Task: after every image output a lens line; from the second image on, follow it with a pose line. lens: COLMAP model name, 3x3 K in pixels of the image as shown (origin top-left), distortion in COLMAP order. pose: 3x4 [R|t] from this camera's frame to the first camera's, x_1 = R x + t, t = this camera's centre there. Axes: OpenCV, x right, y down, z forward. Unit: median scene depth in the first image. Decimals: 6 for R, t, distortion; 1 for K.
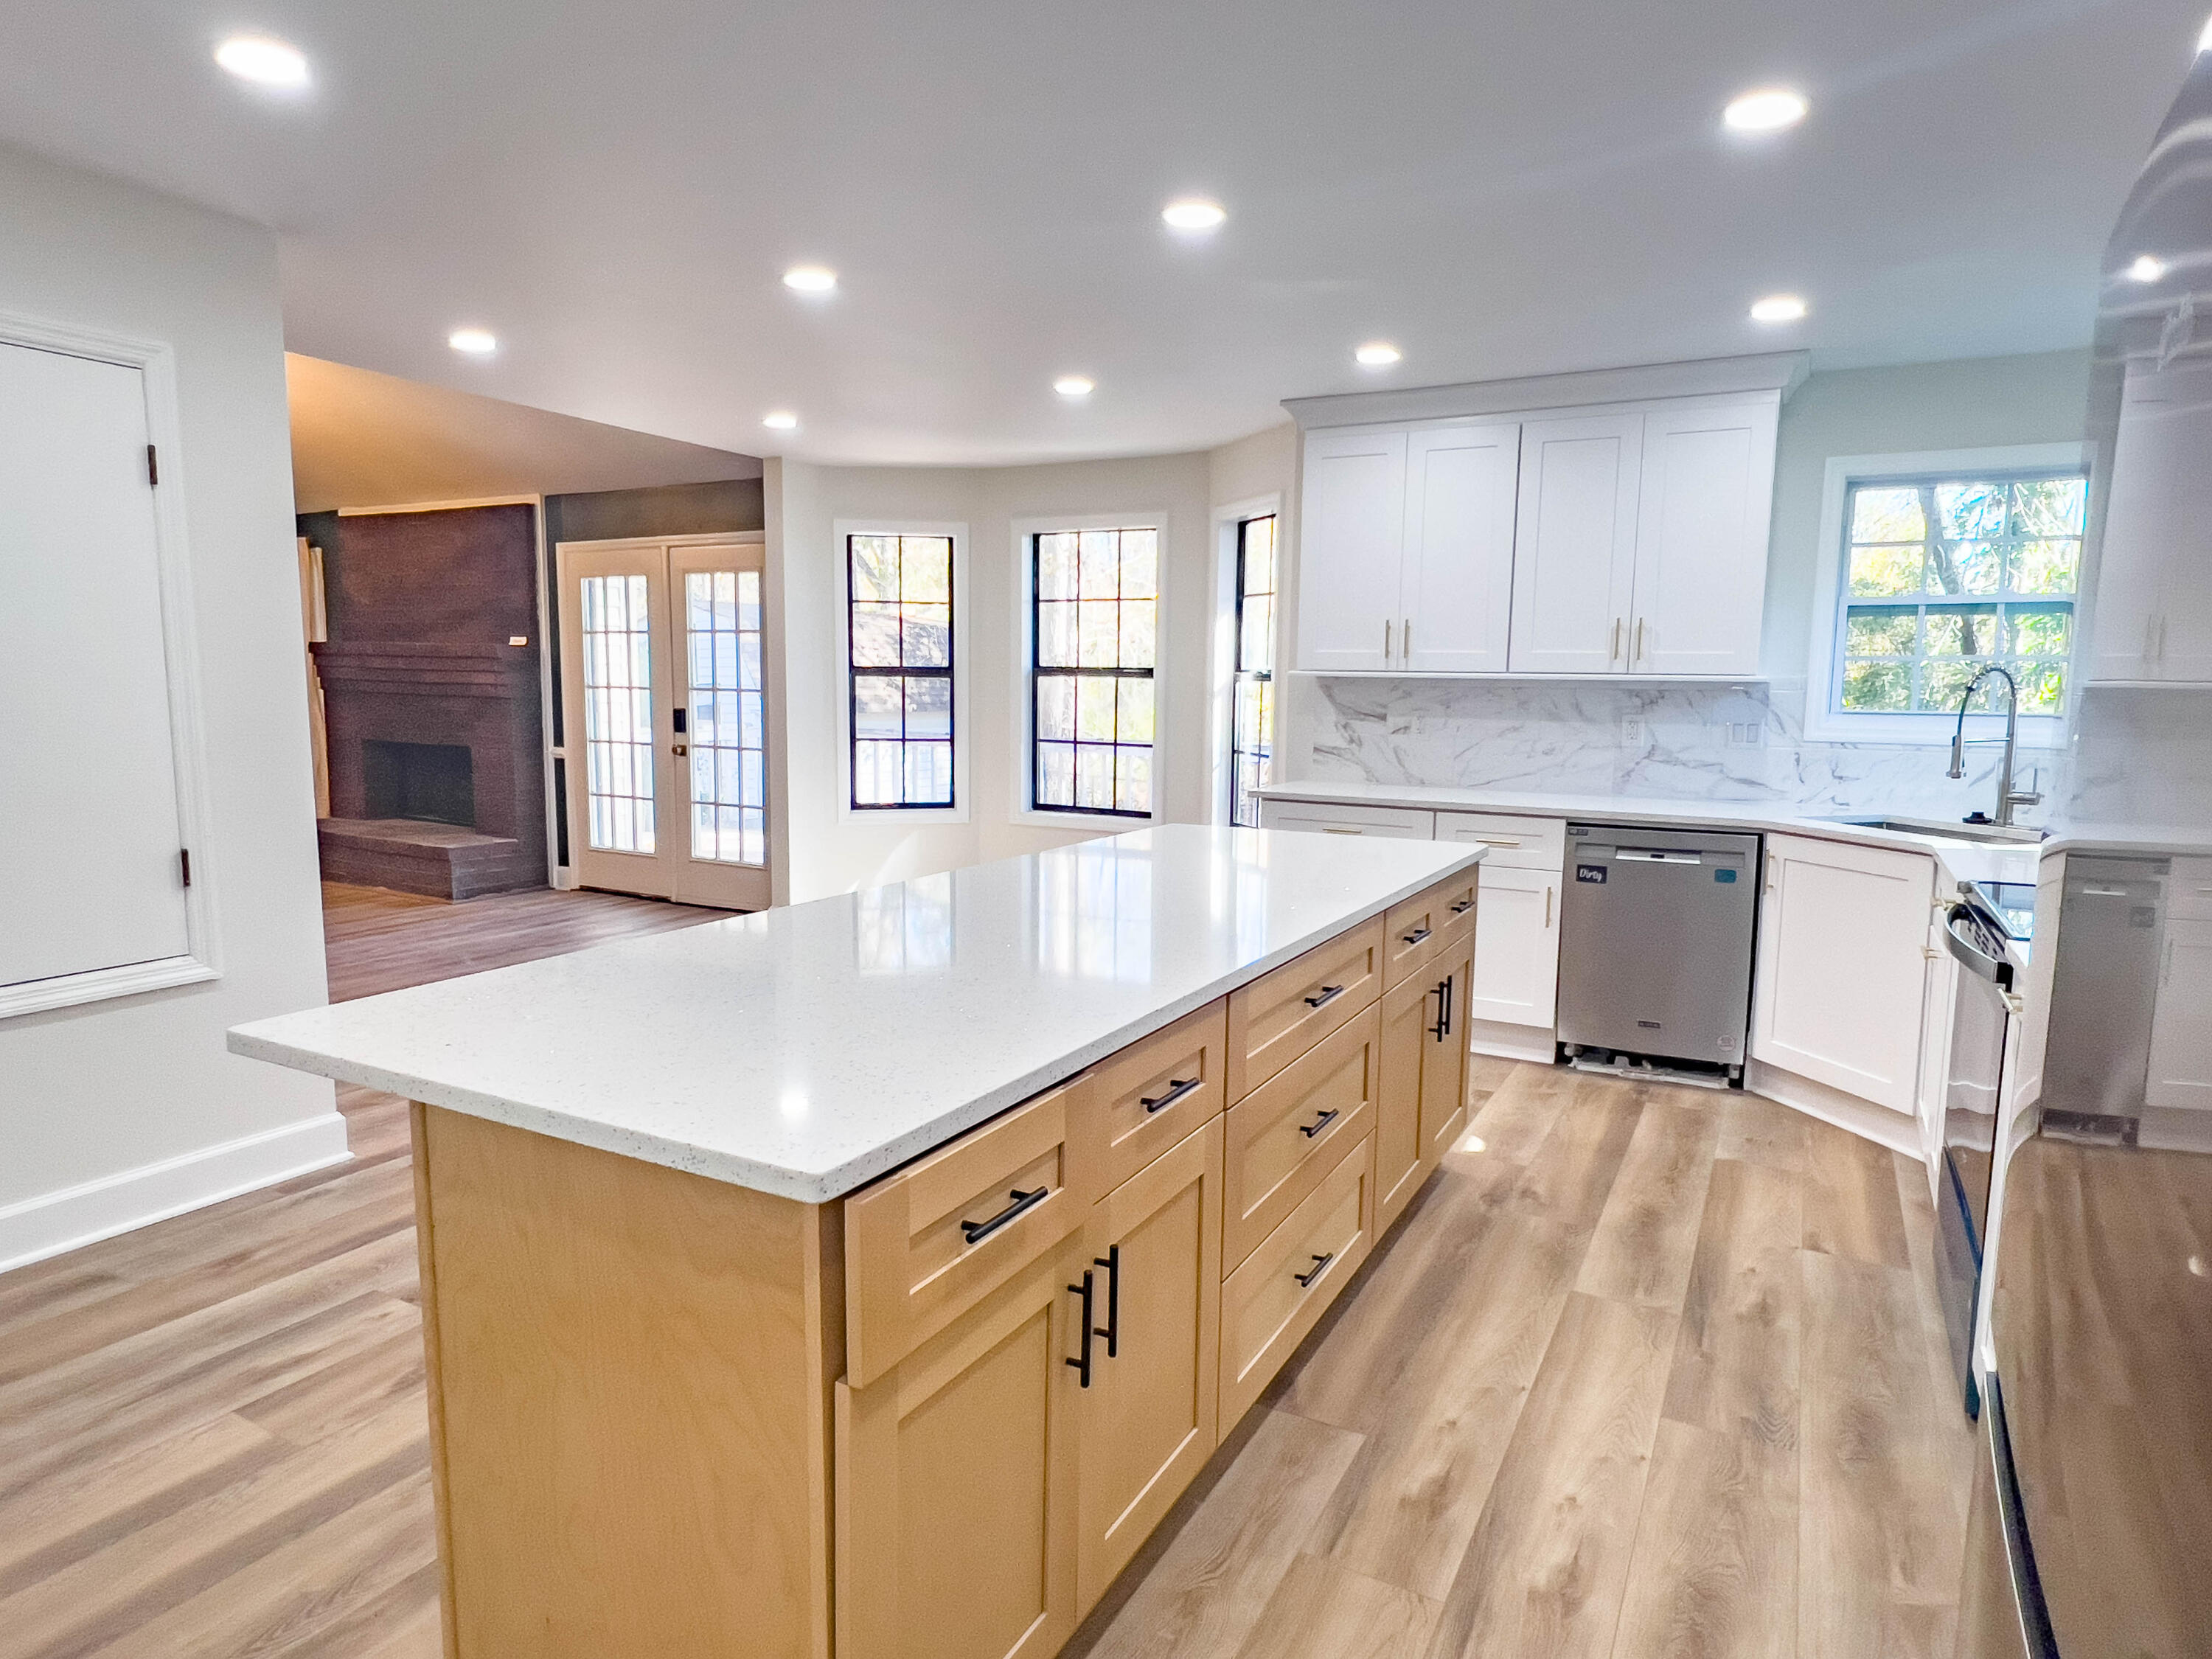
lens RADIAL K [[1270.6, 0, 1106.0], [0, 1270.6, 829.5], [0, 0, 1]] dist [0.001723, 0.000657]
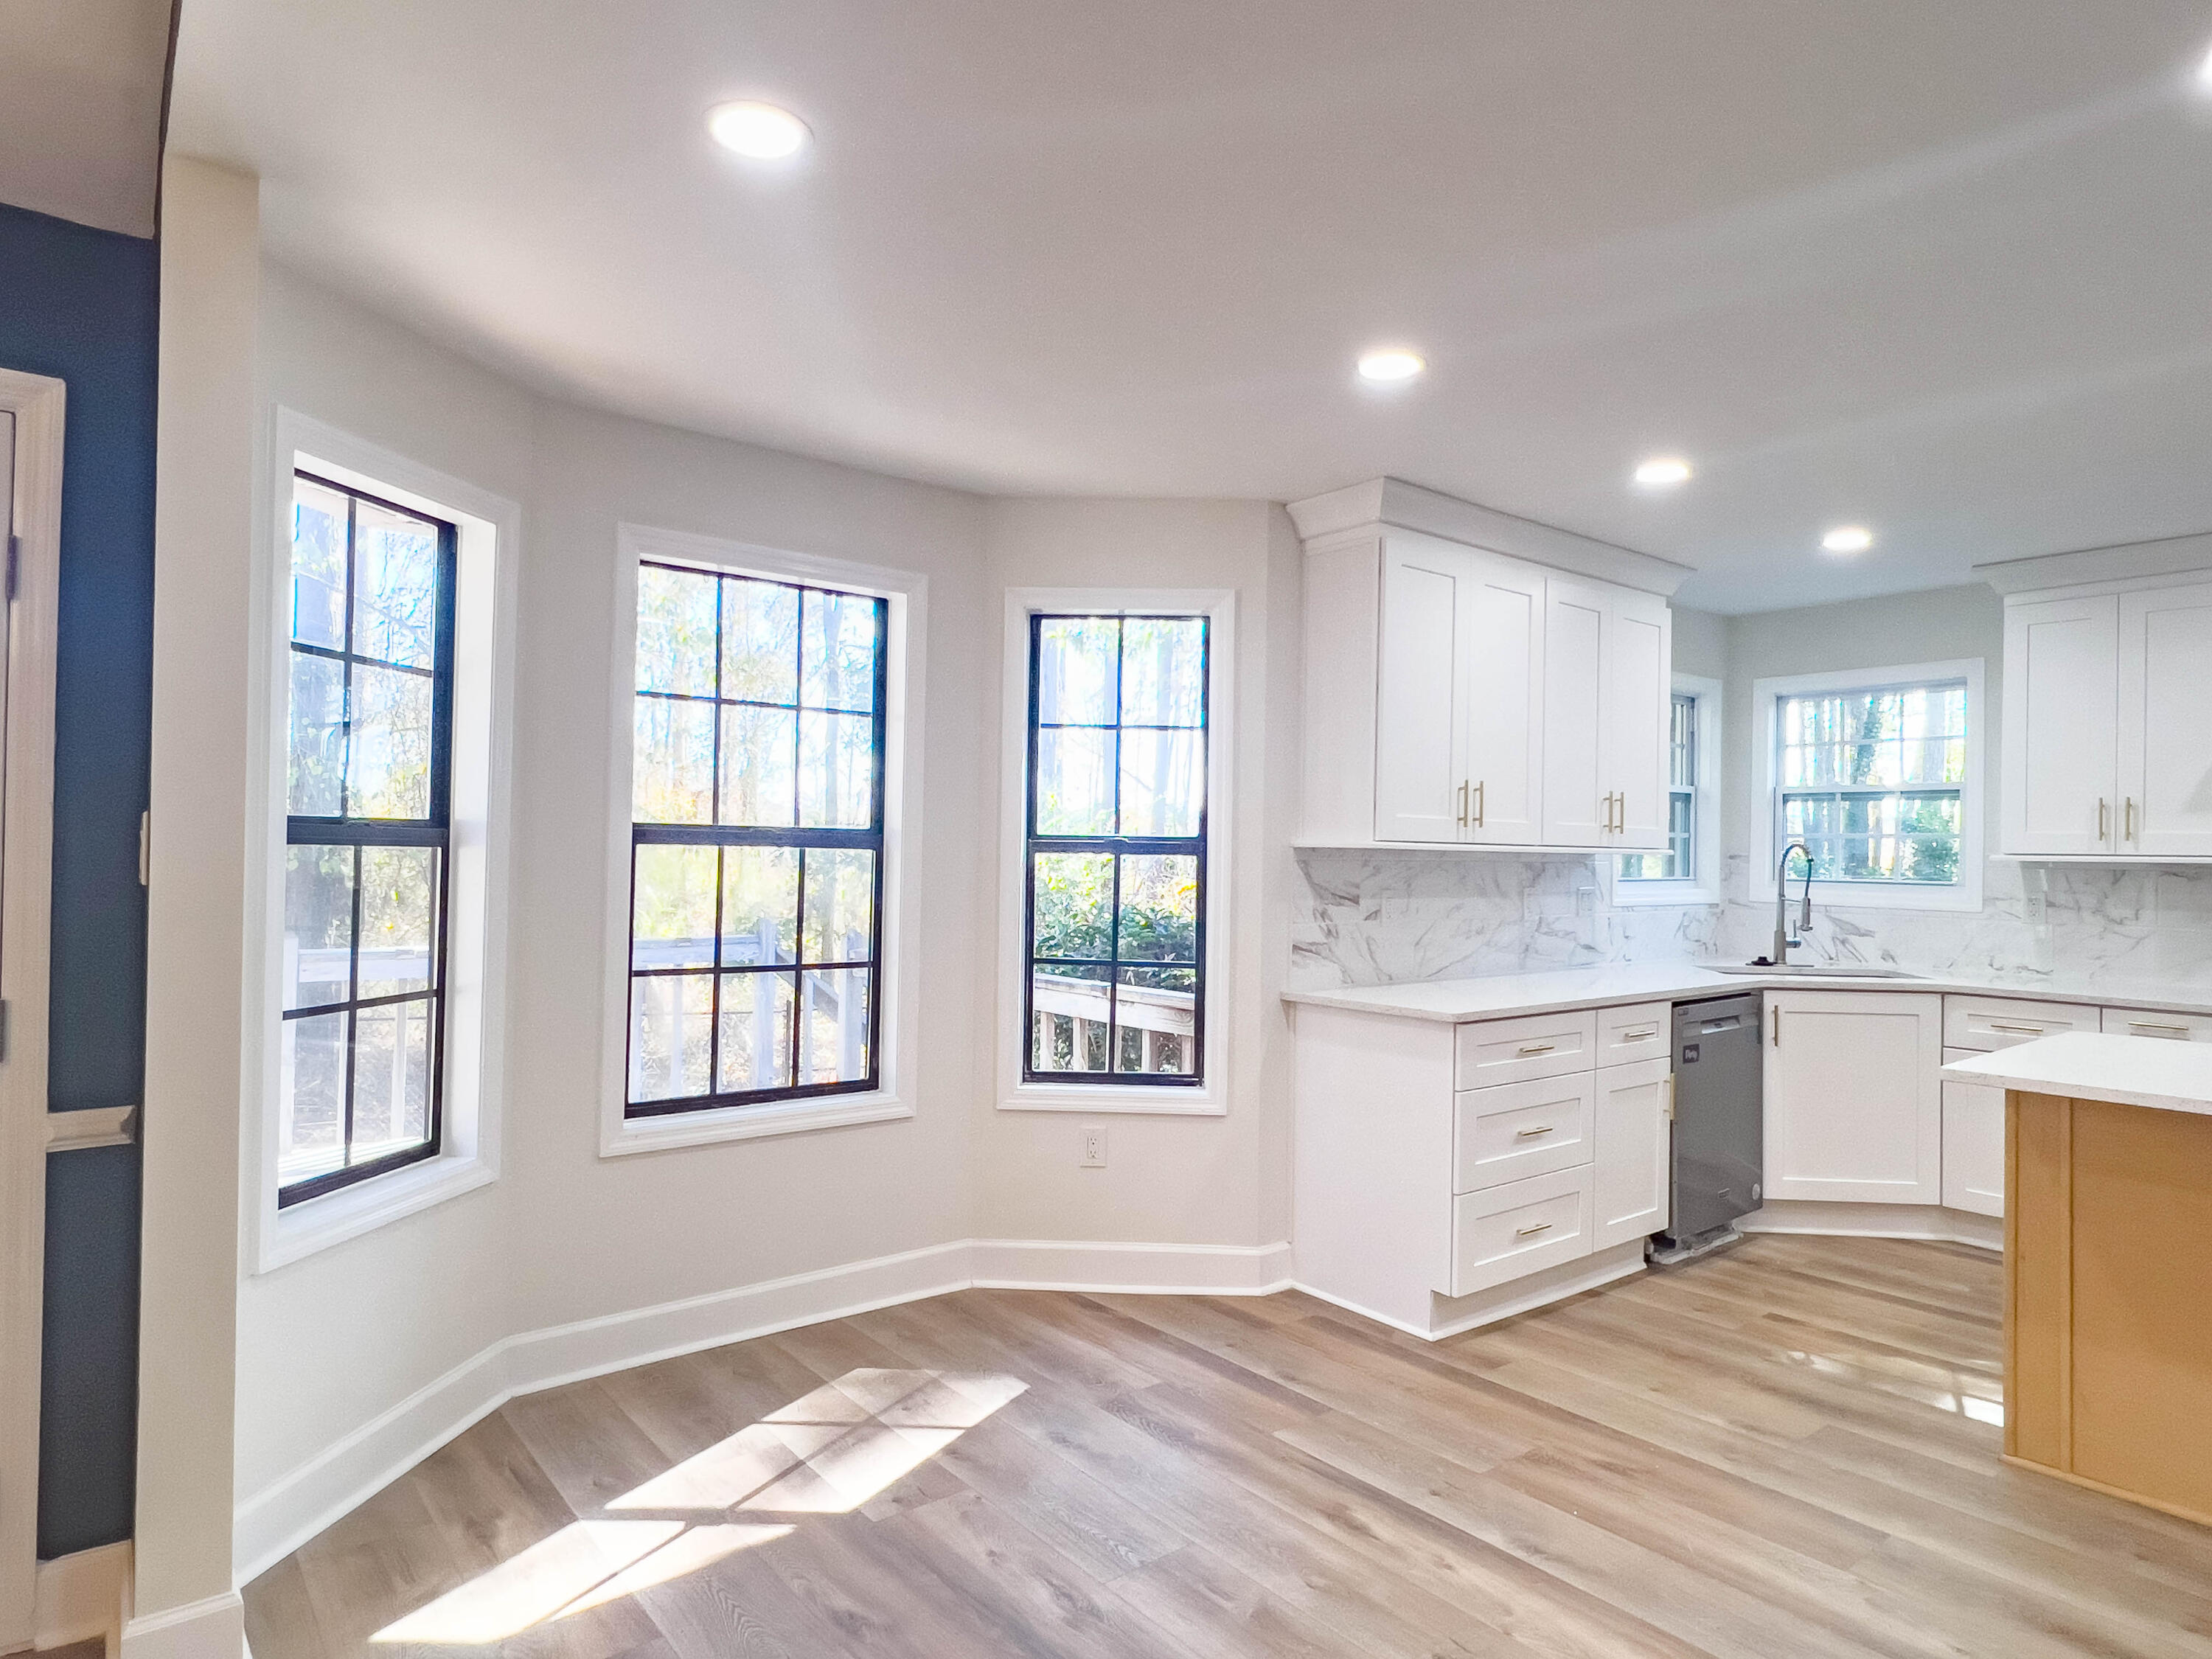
lens RADIAL K [[1270.6, 0, 1106.0], [0, 1270.6, 829.5], [0, 0, 1]] dist [0.001723, 0.000657]
pose [[0.383243, 0.008840, 0.923605, -0.599106], [0.100318, 0.993640, -0.051137, -0.113581], [-0.918184, 0.112252, 0.379919, 0.889016]]
